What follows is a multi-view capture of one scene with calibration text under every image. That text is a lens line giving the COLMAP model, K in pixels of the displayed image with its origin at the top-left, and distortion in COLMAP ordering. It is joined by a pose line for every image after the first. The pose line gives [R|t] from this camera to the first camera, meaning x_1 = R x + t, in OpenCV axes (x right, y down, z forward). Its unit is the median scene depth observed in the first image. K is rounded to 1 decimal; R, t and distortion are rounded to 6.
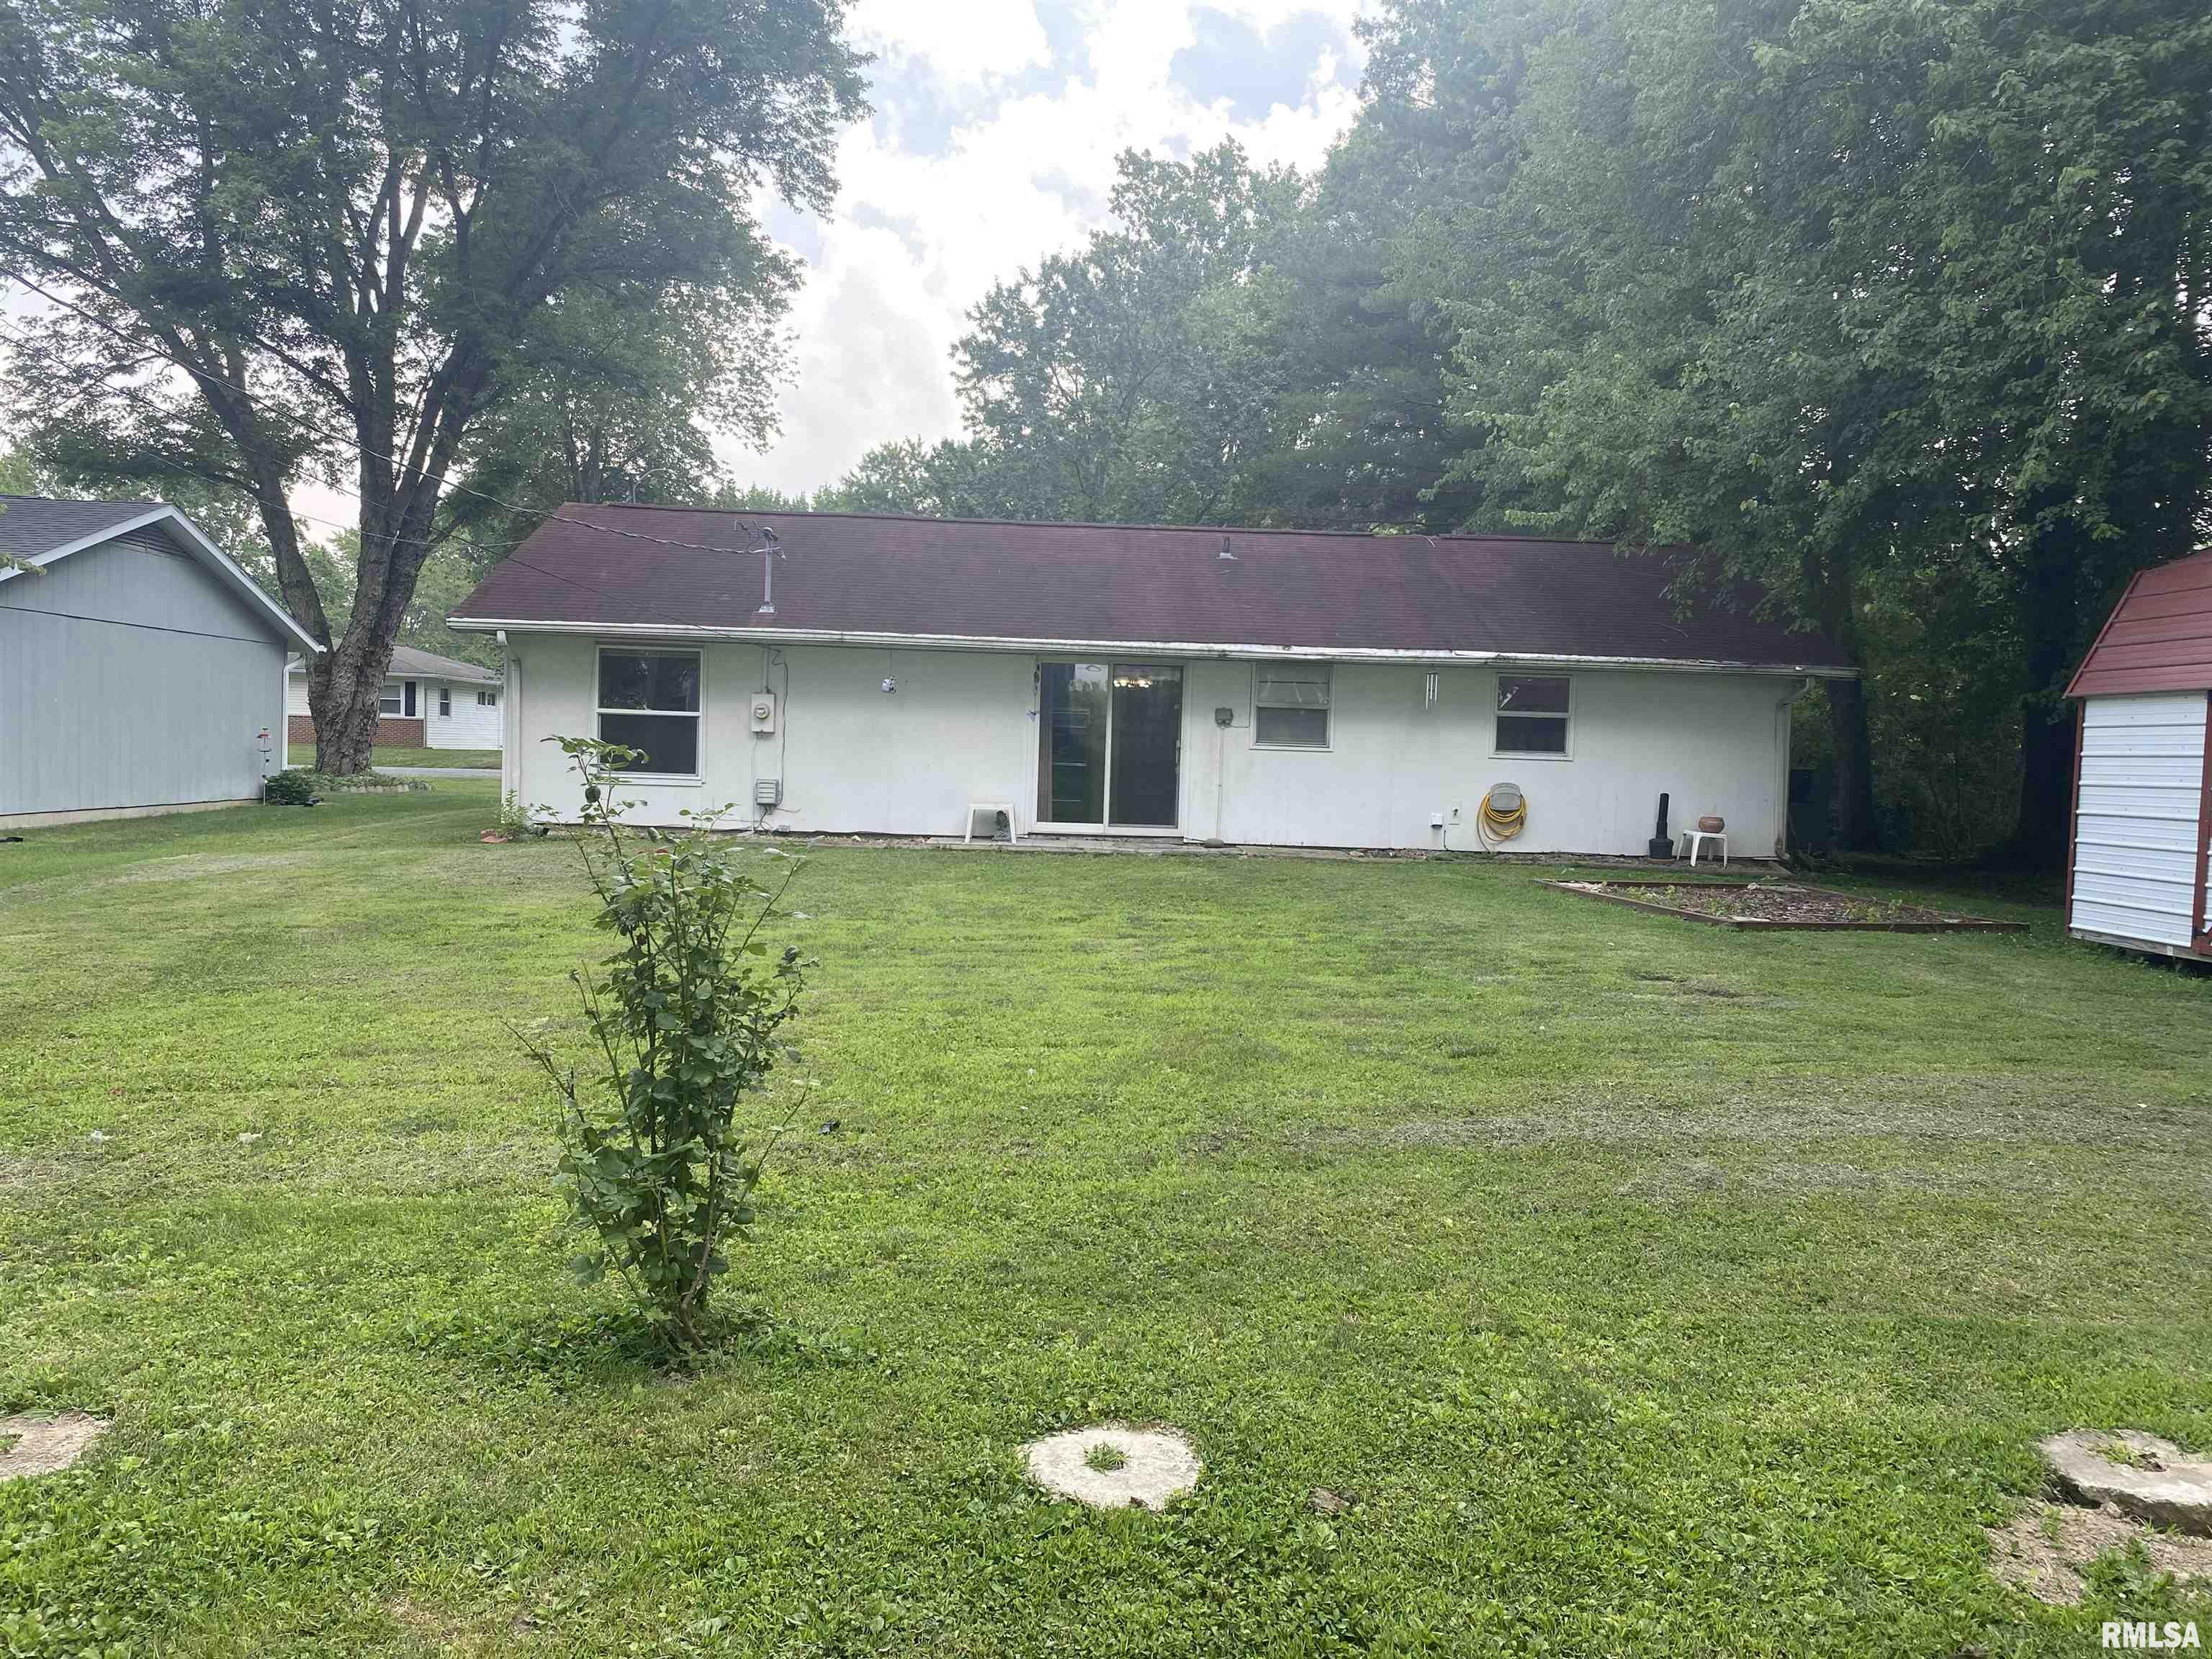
lens RADIAL K [[1703.3, 0, 1096.6], [0, 1703.3, 828.3], [0, 0, 1]] dist [0.124711, -0.136262]
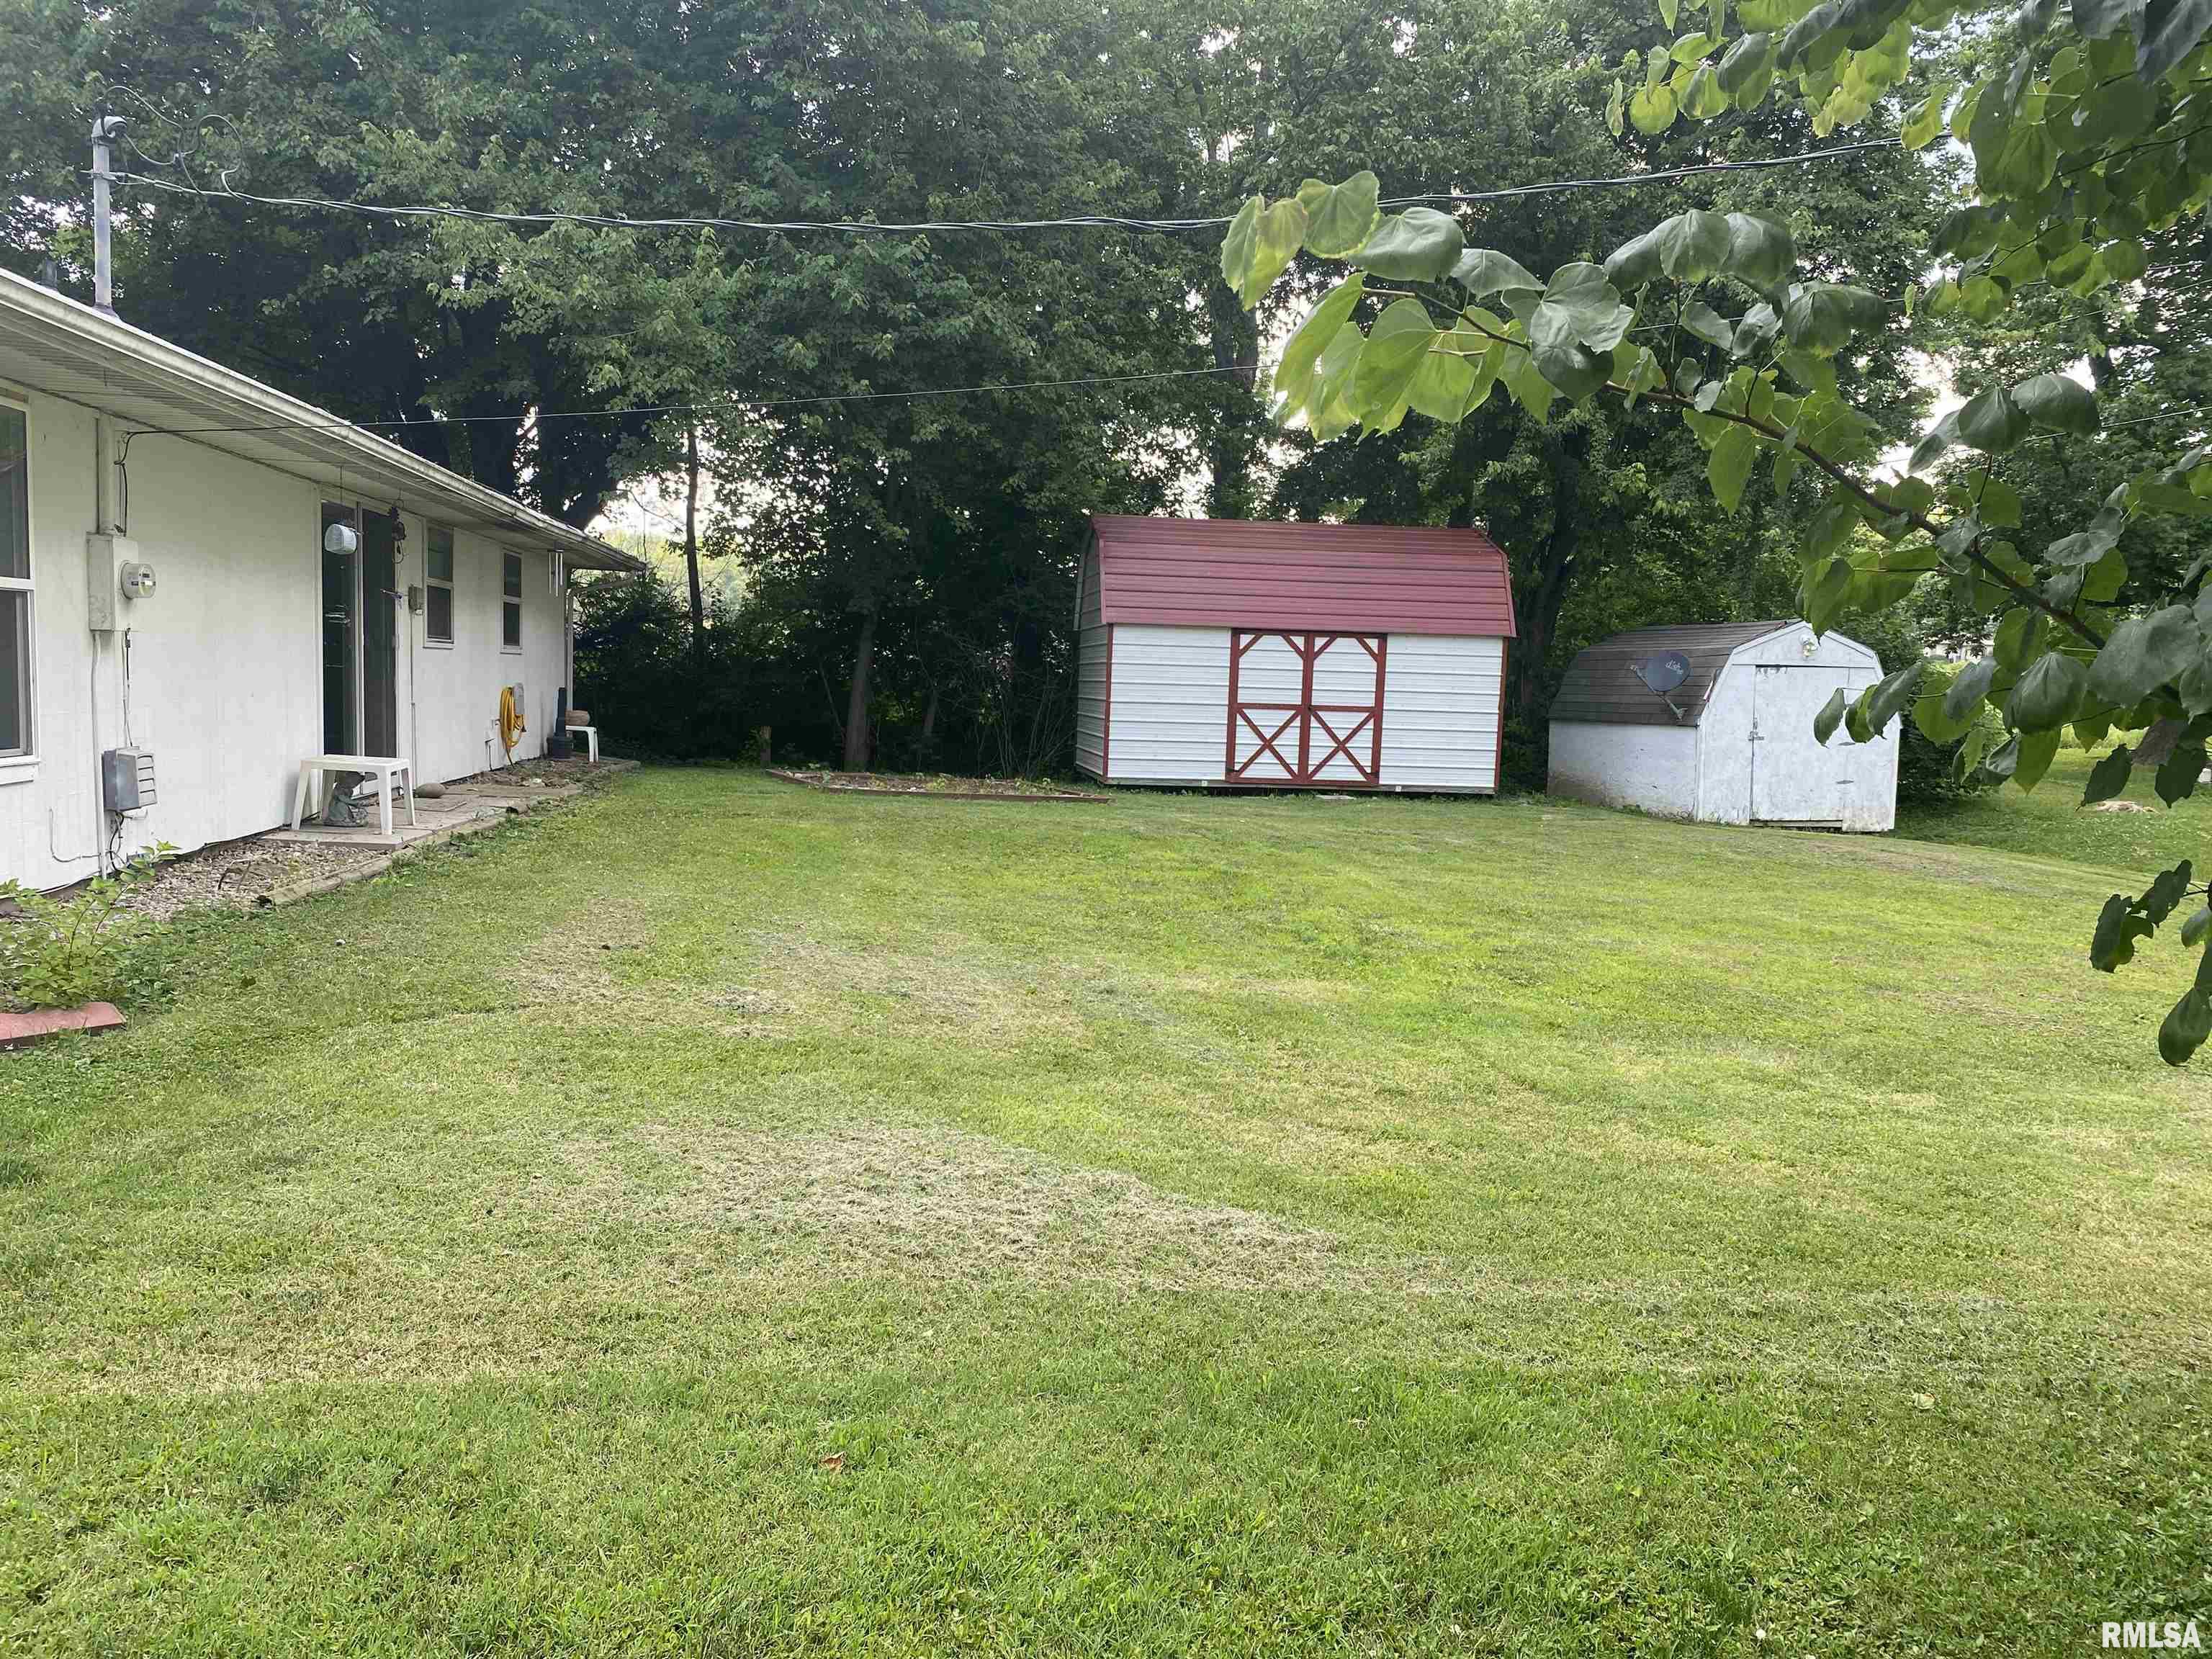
lens RADIAL K [[1703.3, 0, 1096.6], [0, 1703.3, 828.3], [0, 0, 1]] dist [0.124711, -0.136262]
pose [[-0.050819, -0.119539, 0.991528, -0.634048], [0.016020, 0.992586, 0.120488, -0.053948], [-0.998579, 0.022007, -0.048528, 0.751889]]
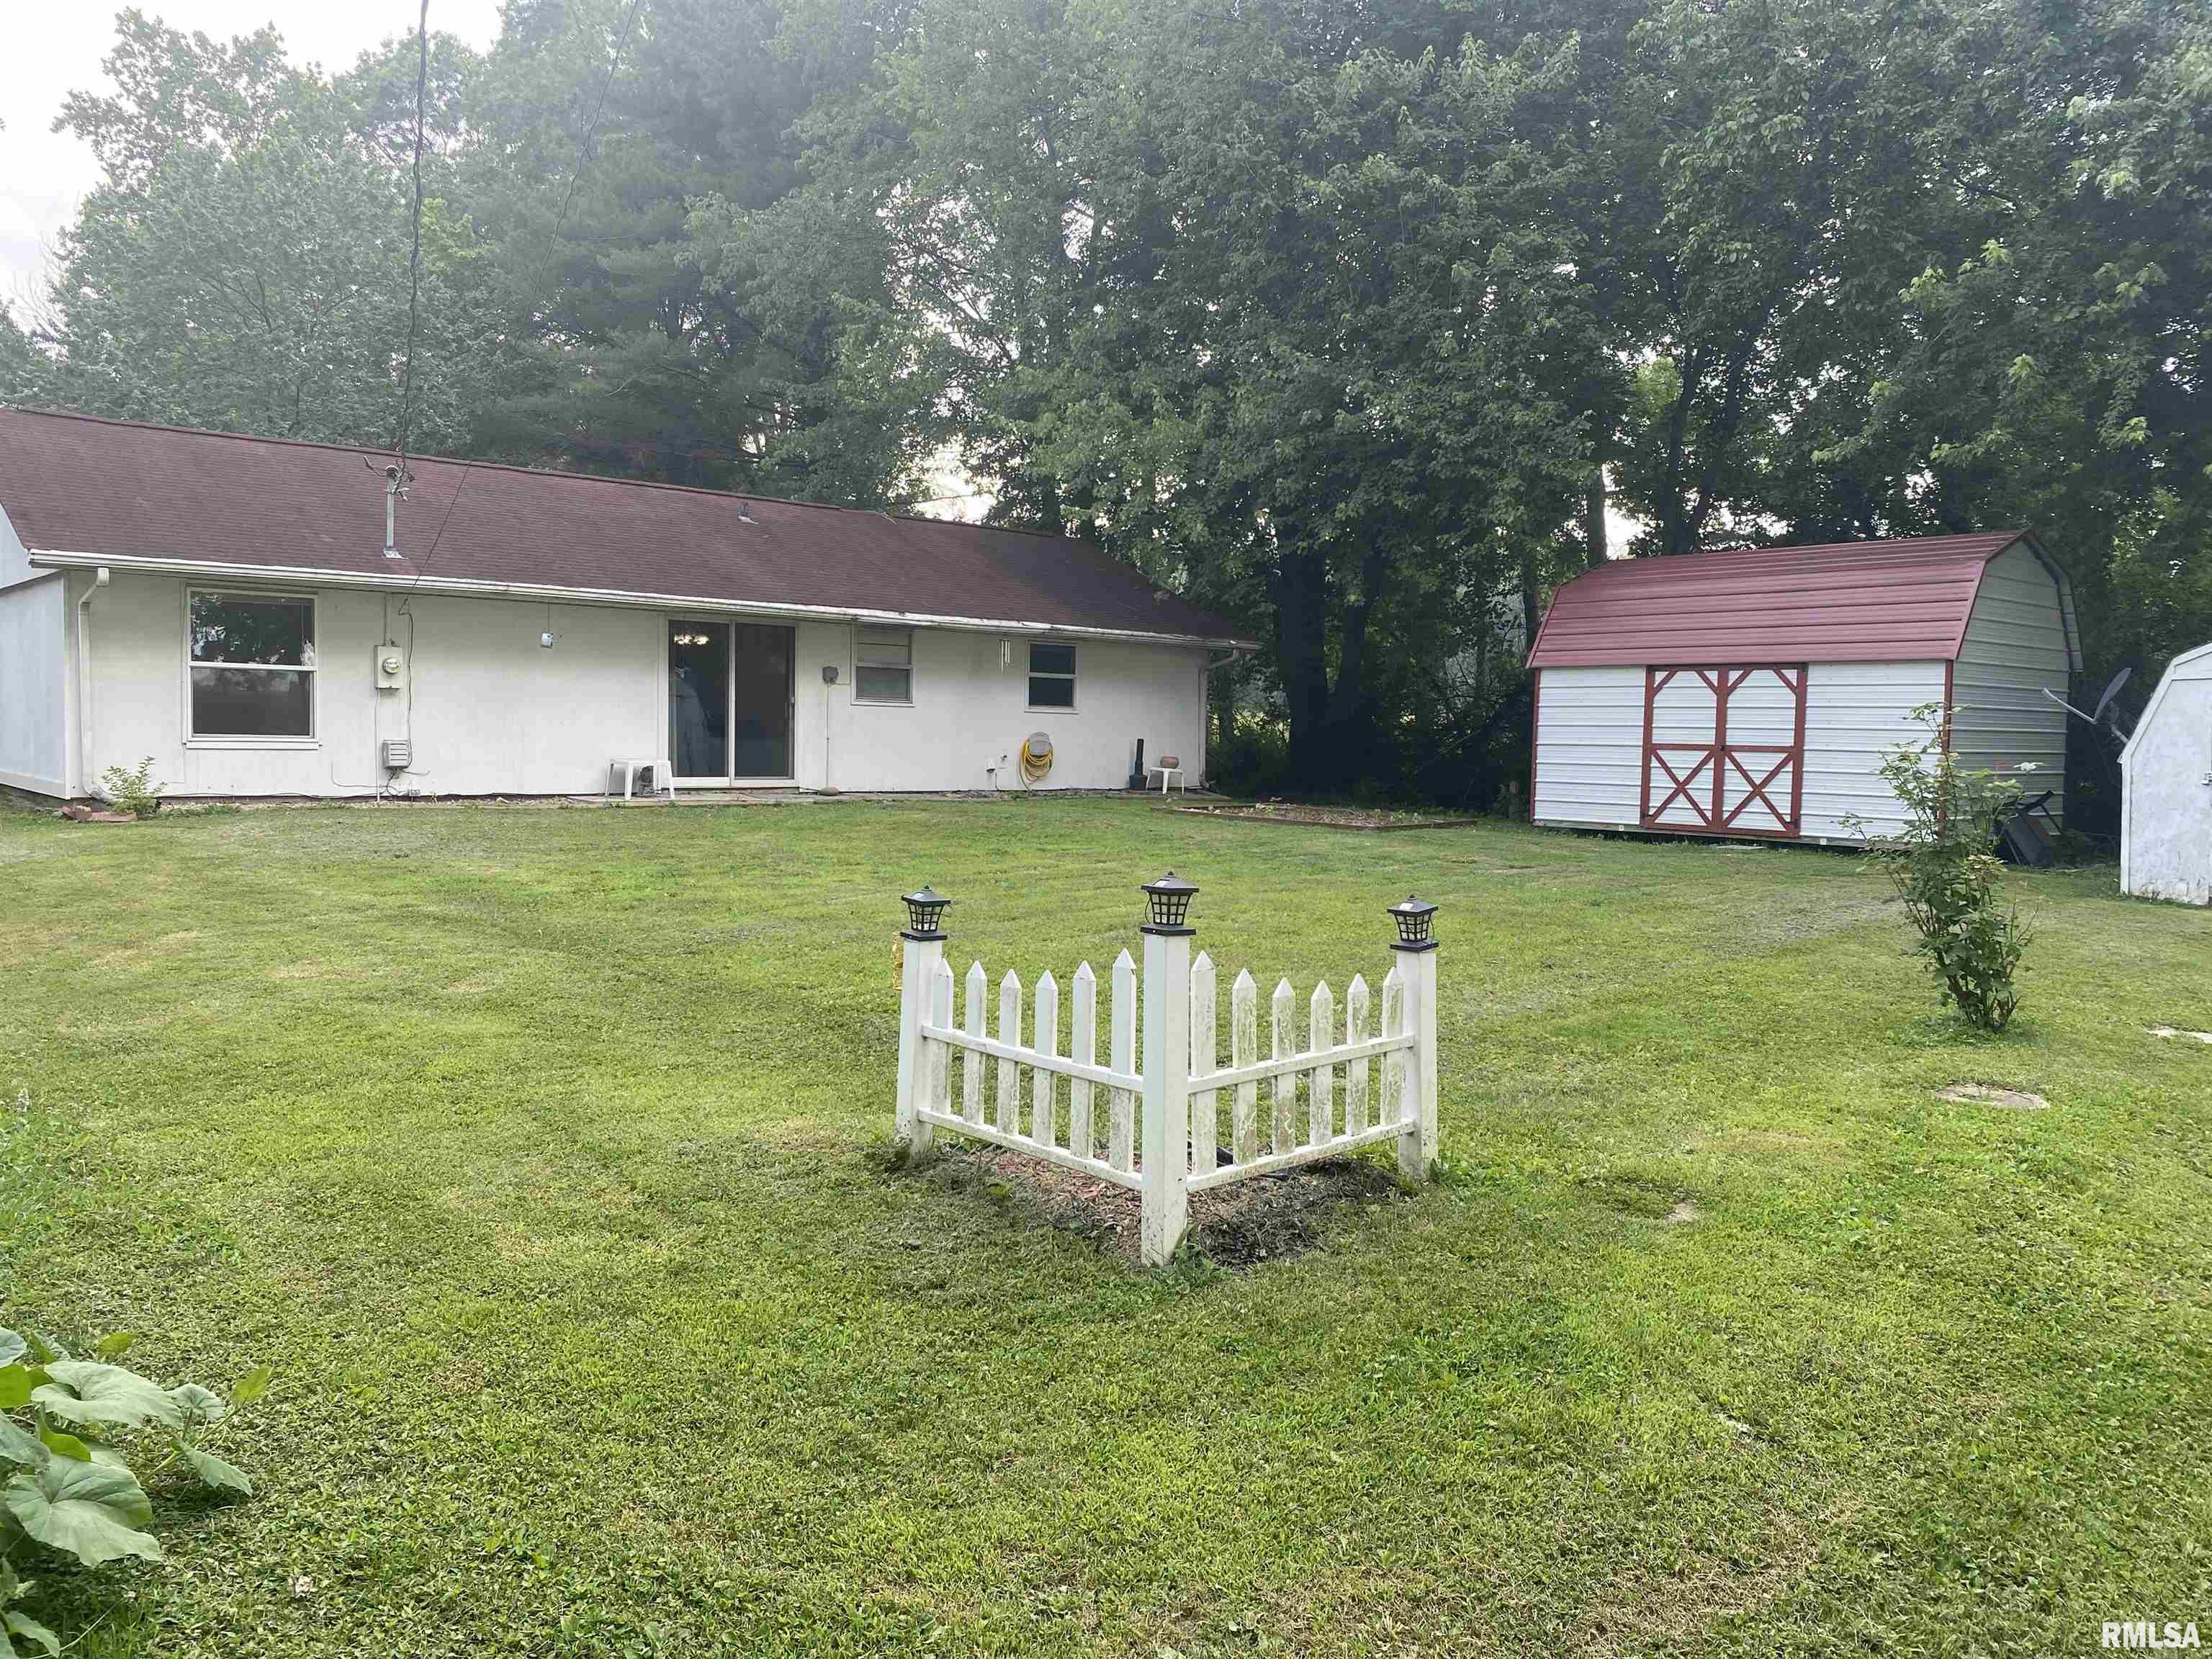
lens RADIAL K [[1703.3, 0, 1096.6], [0, 1703.3, 828.3], [0, 0, 1]] dist [0.124711, -0.136262]
pose [[0.788875, -0.050773, 0.612453, -0.464334], [0.033954, 0.998660, 0.039055, -0.004618], [-0.613616, -0.010014, 0.789541, 0.032247]]
